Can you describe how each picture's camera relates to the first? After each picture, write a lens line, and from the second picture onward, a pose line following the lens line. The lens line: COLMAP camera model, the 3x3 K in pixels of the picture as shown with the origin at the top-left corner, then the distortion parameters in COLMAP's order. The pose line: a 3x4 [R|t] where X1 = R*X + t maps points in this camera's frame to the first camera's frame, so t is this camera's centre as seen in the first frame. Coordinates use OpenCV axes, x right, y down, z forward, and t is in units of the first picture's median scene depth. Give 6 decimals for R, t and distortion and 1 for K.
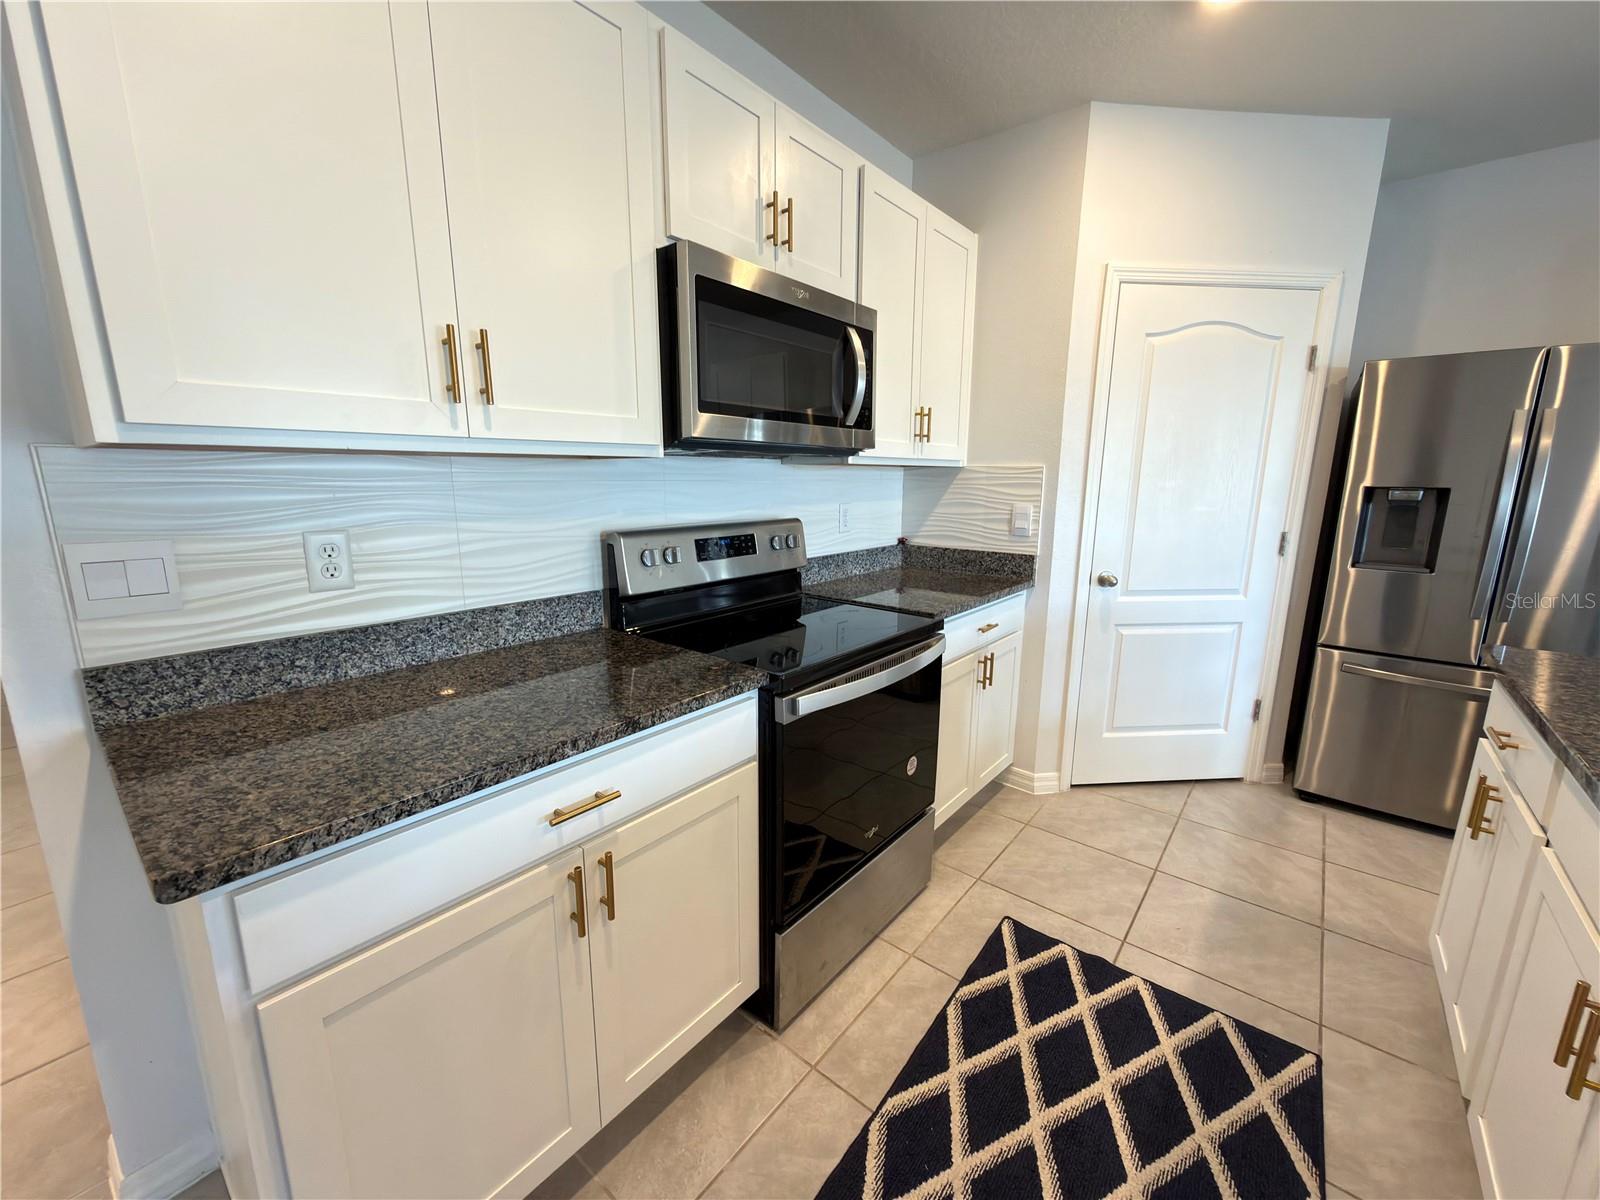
lens RADIAL K [[637.5, 0, 799.4], [0, 637.5, 599.0], [0, 0, 1]] dist [0.000403, -0.000048]
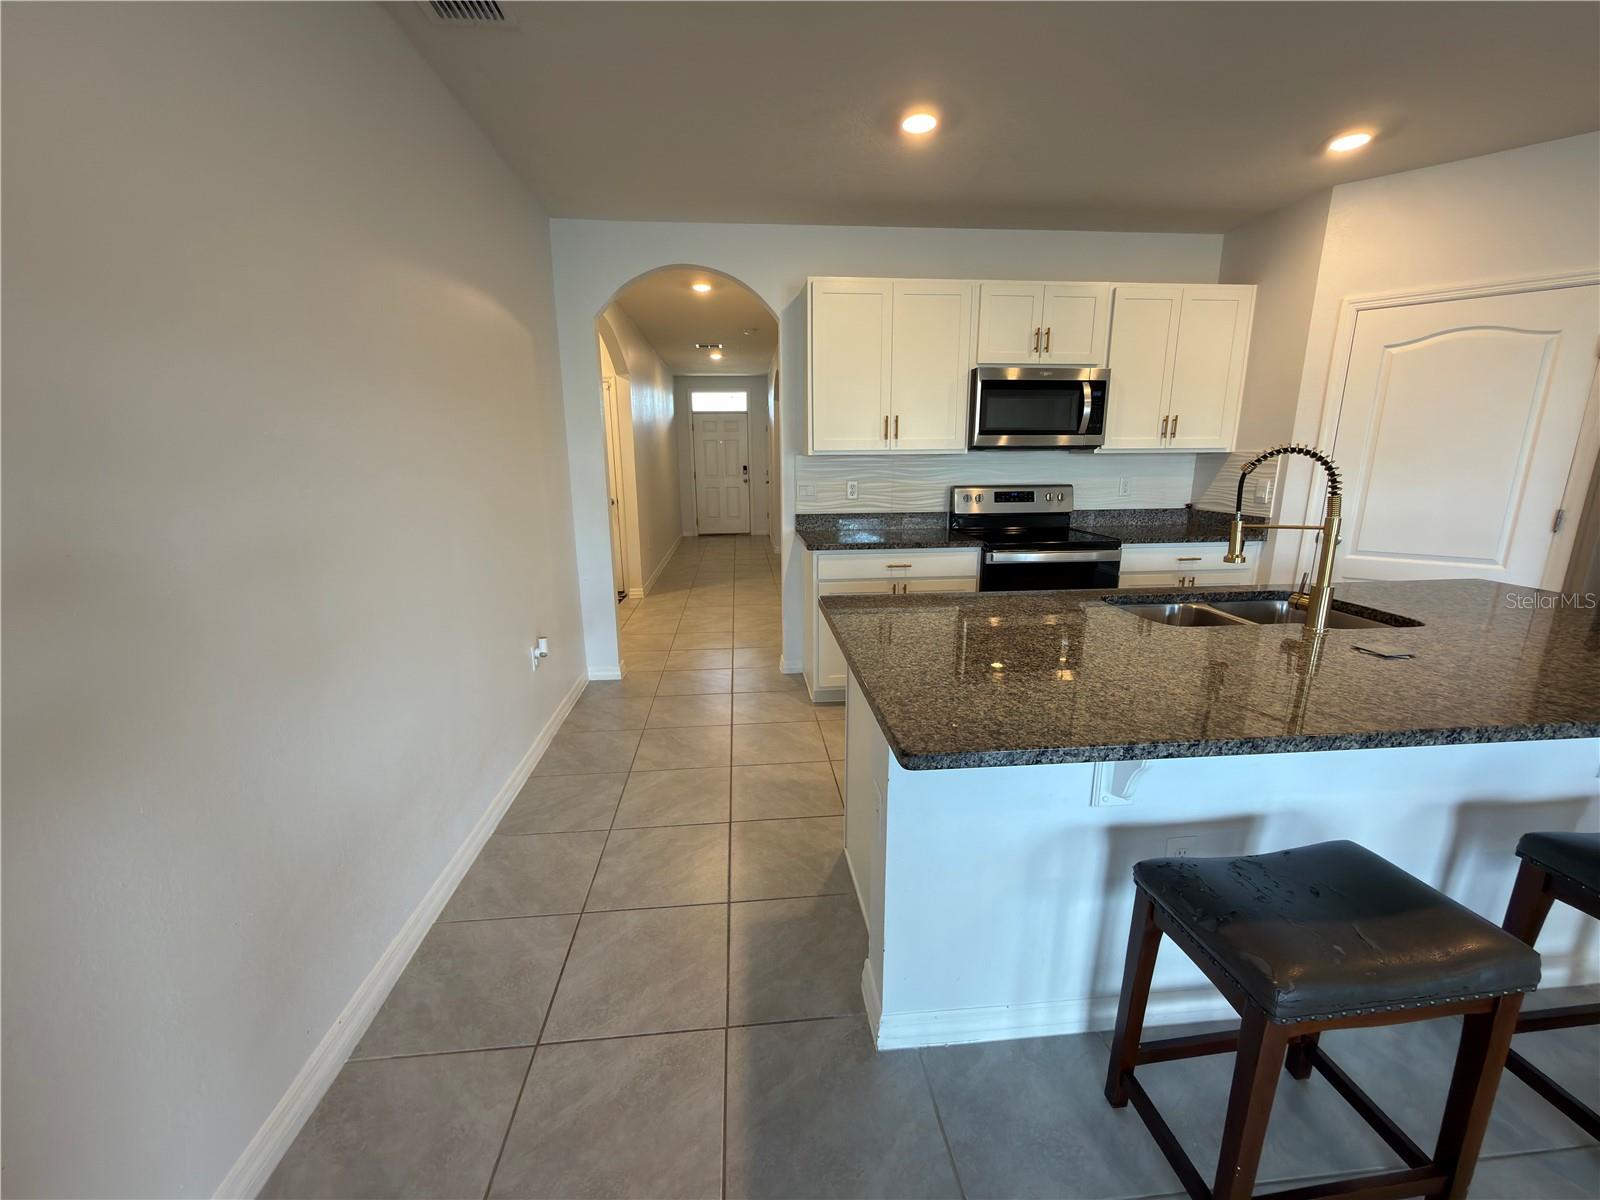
lens RADIAL K [[637.5, 0, 798.5], [0, 637.5, 600.8], [0, 0, 1]] dist [0.000403, -0.000048]
pose [[0.706516, 0.145875, -0.692500, 0.910445], [-0.125546, 0.988840, 0.080213, 0.179362], [0.696472, 0.030269, 0.716945, -0.967922]]
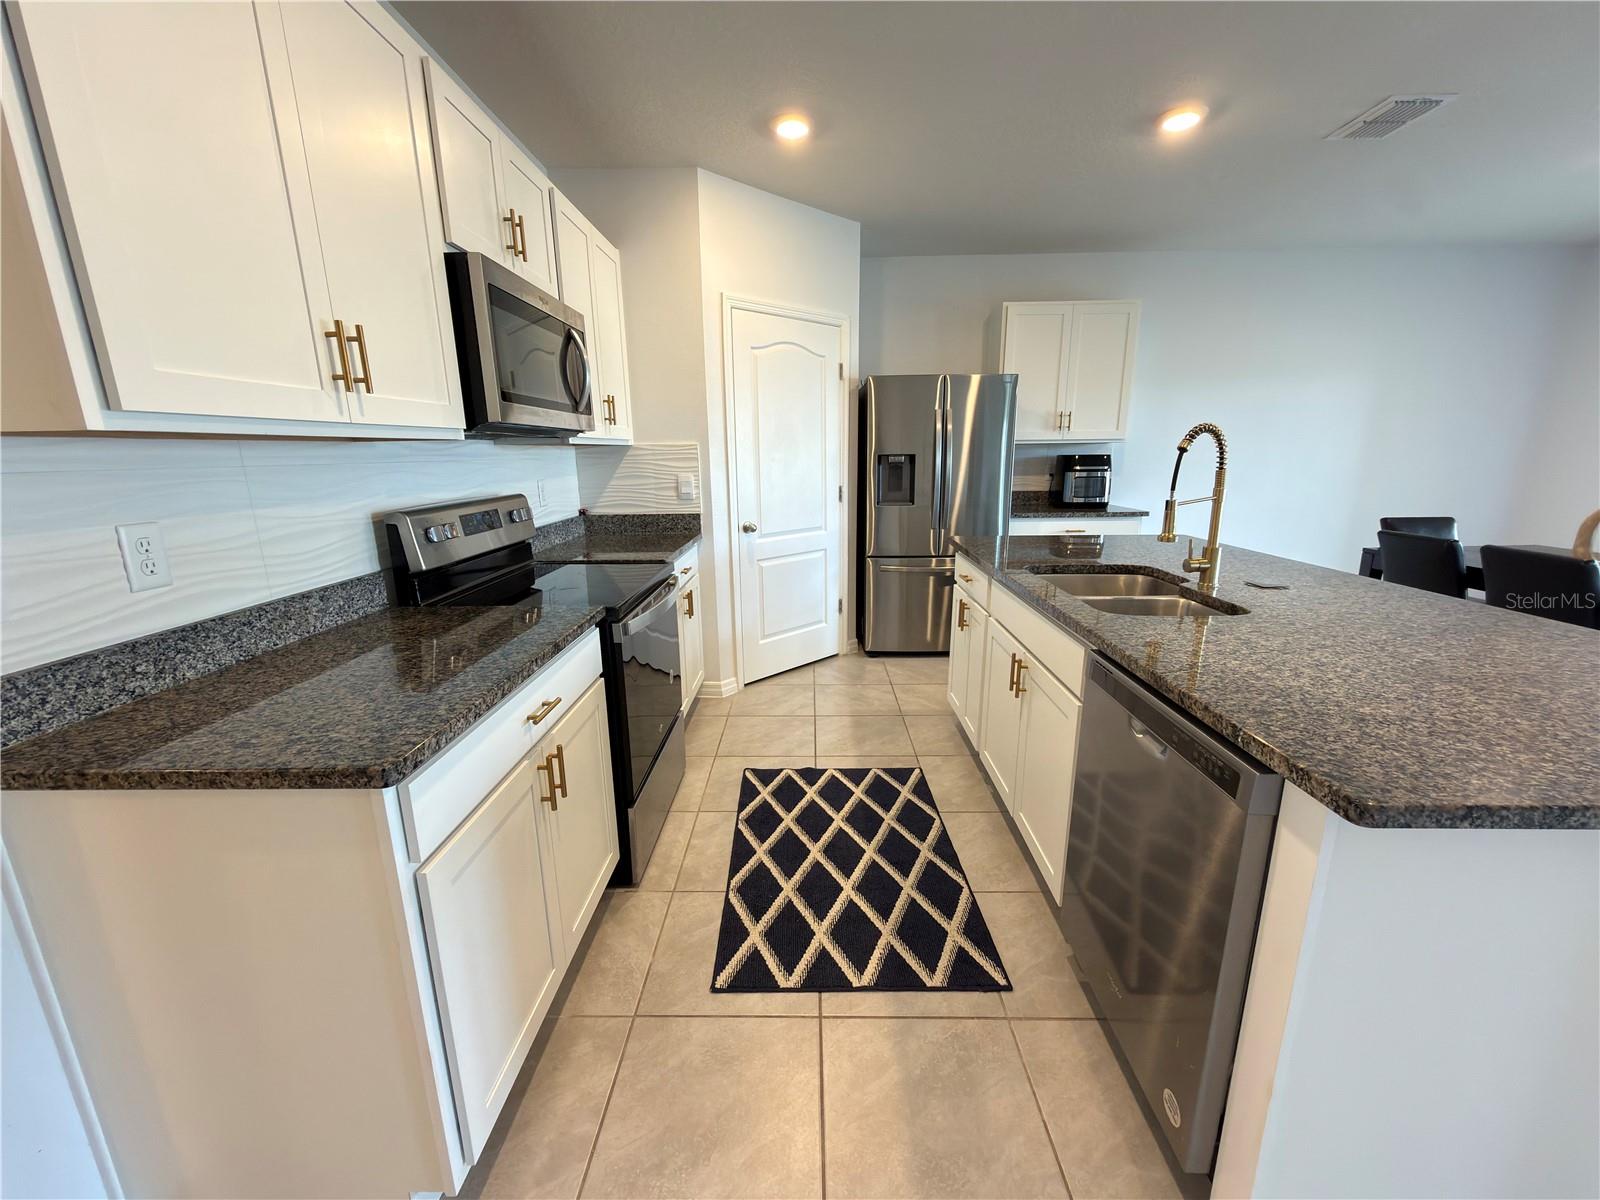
lens RADIAL K [[637.5, 0, 800.1], [0, 637.5, 600.5], [0, 0, 1]] dist [0.000403, -0.000048]
pose [[0.783382, -0.159290, 0.600783, -0.396537], [0.138746, 0.987028, 0.080781, 0.041643], [-0.605857, 0.020074, 0.795321, -0.209966]]
